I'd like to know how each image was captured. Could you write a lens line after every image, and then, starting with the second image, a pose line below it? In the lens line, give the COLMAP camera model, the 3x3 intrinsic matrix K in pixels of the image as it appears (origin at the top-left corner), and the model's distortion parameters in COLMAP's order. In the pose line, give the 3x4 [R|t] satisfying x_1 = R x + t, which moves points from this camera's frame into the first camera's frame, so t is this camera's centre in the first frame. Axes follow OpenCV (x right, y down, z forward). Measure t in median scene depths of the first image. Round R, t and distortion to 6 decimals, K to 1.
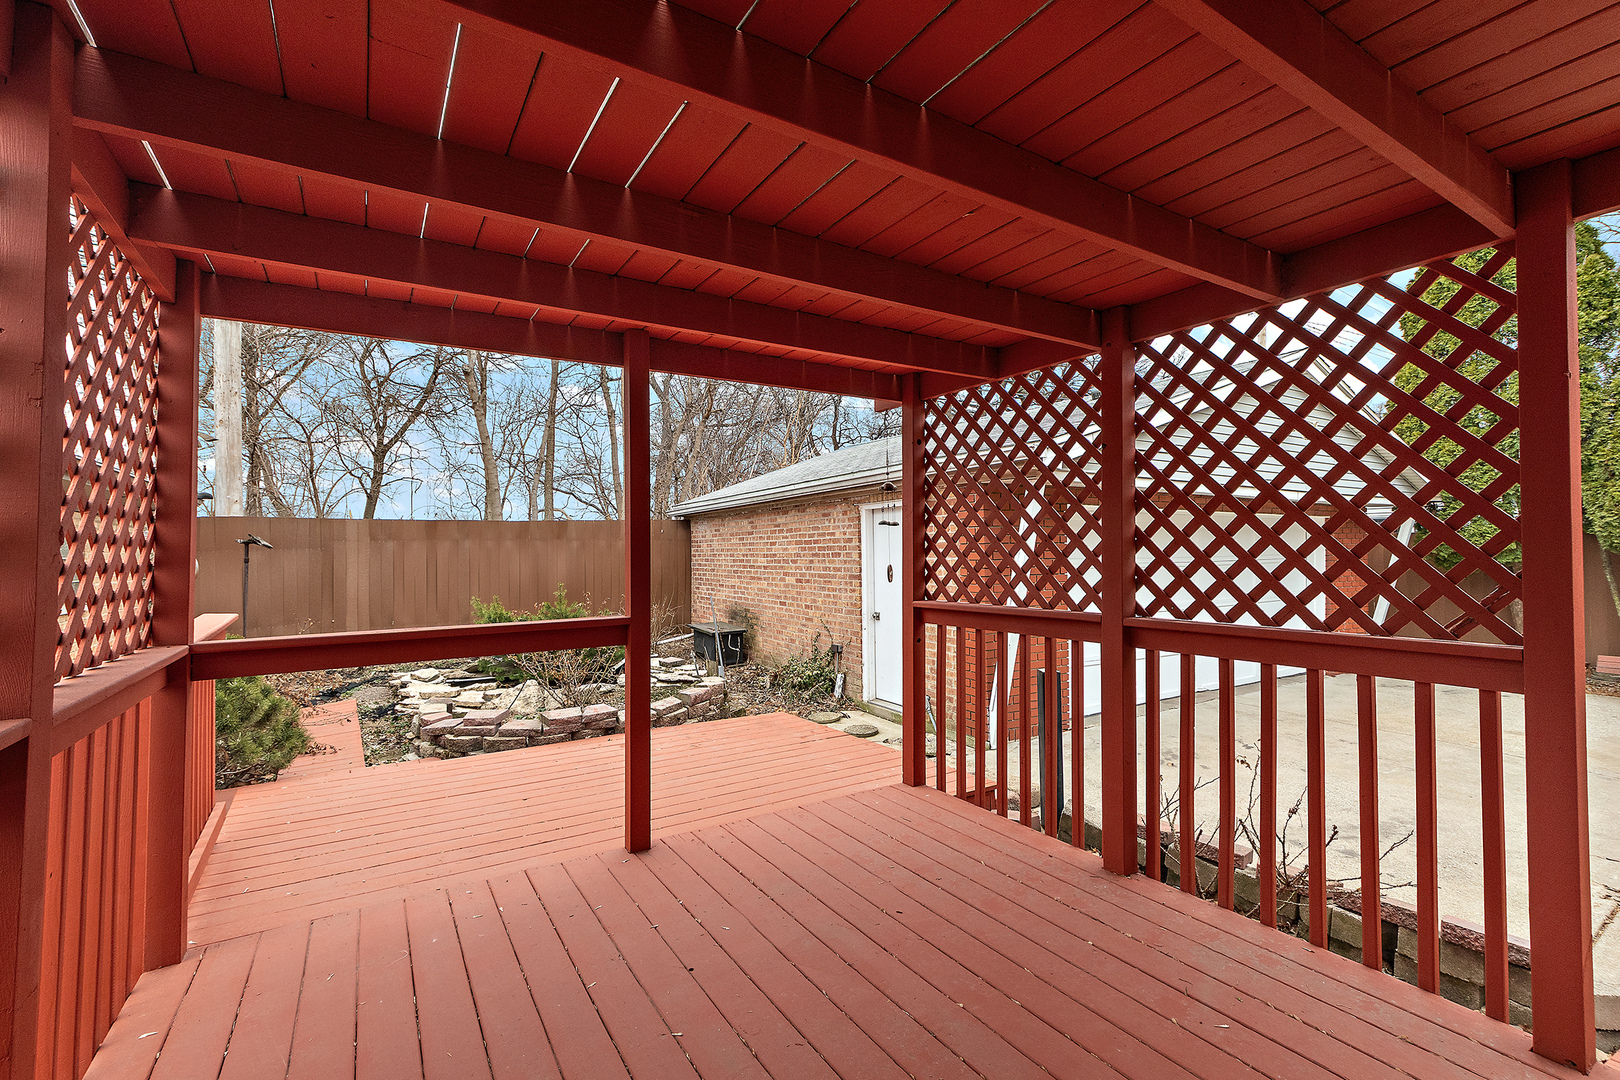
lens RADIAL K [[706.0, 0, 810.0], [0, 706.0, 540.0], [0, 0, 1]] dist [-0.001045, -0.000203]
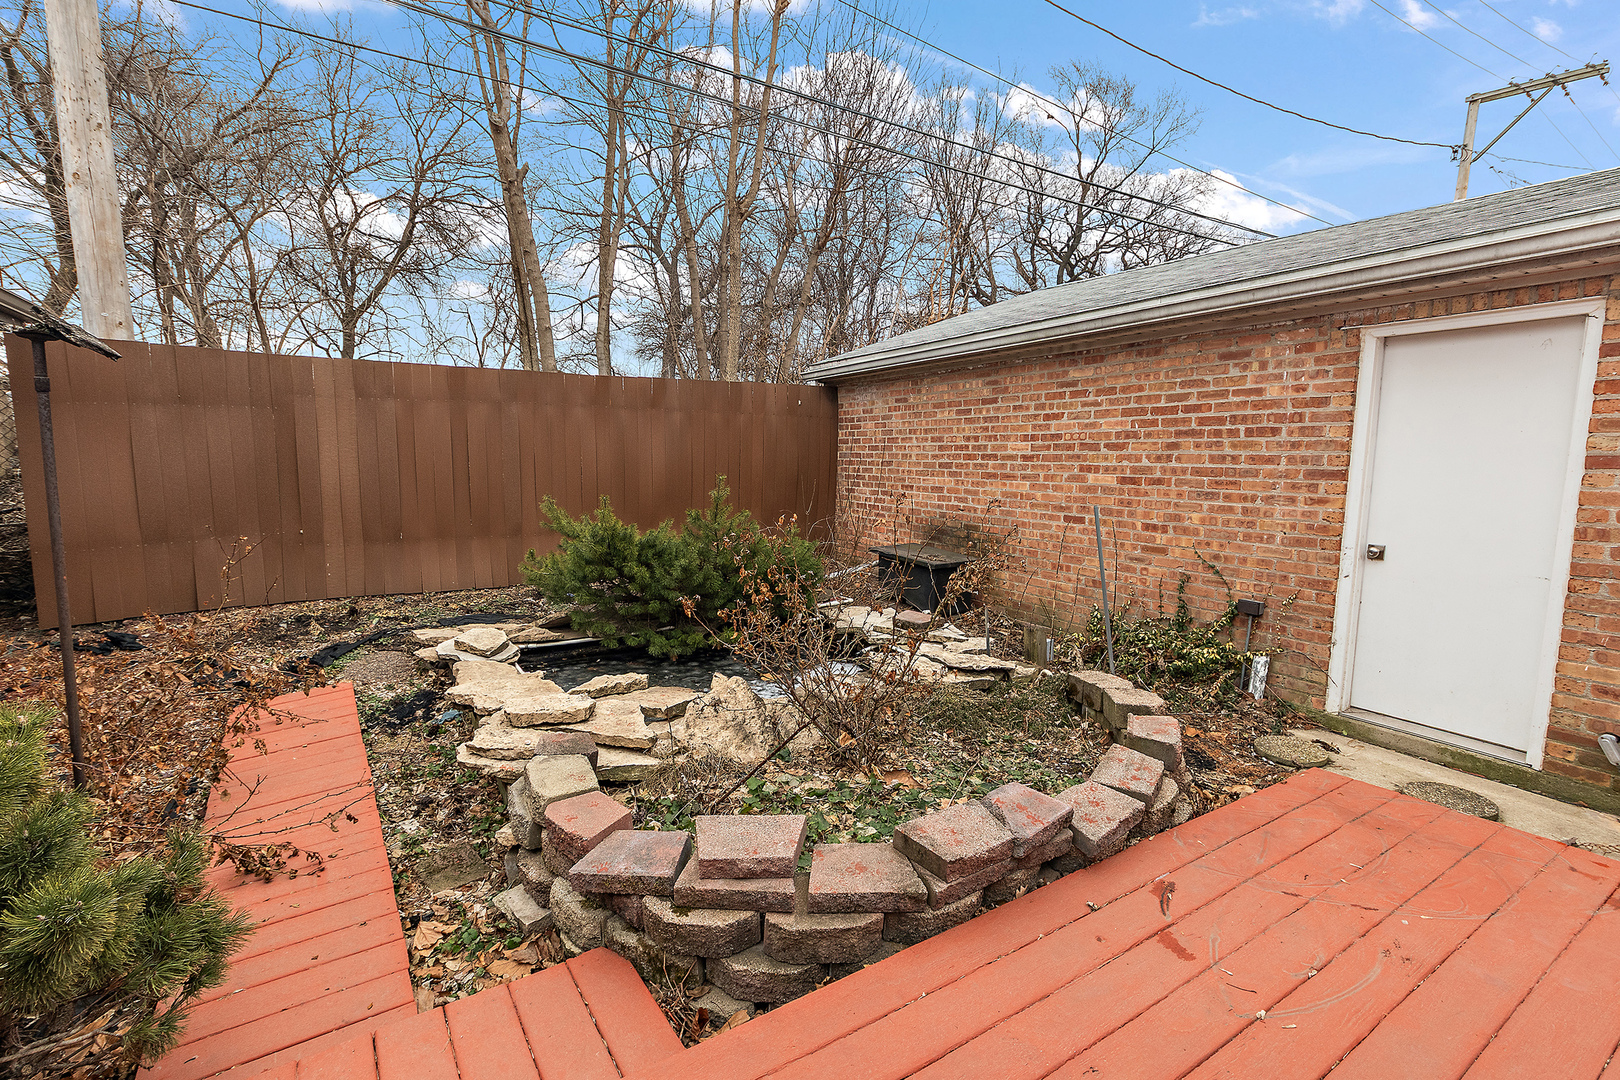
lens RADIAL K [[729.7, 0, 810.0], [0, 729.7, 540.0], [0, 0, 1]] dist [0.002634, 0.000733]
pose [[0.999686, 0.022249, 0.011492, -0.262271], [-0.023559, 0.991177, 0.130434, 0.032793], [-0.008489, -0.130664, 0.991390, 0.397054]]
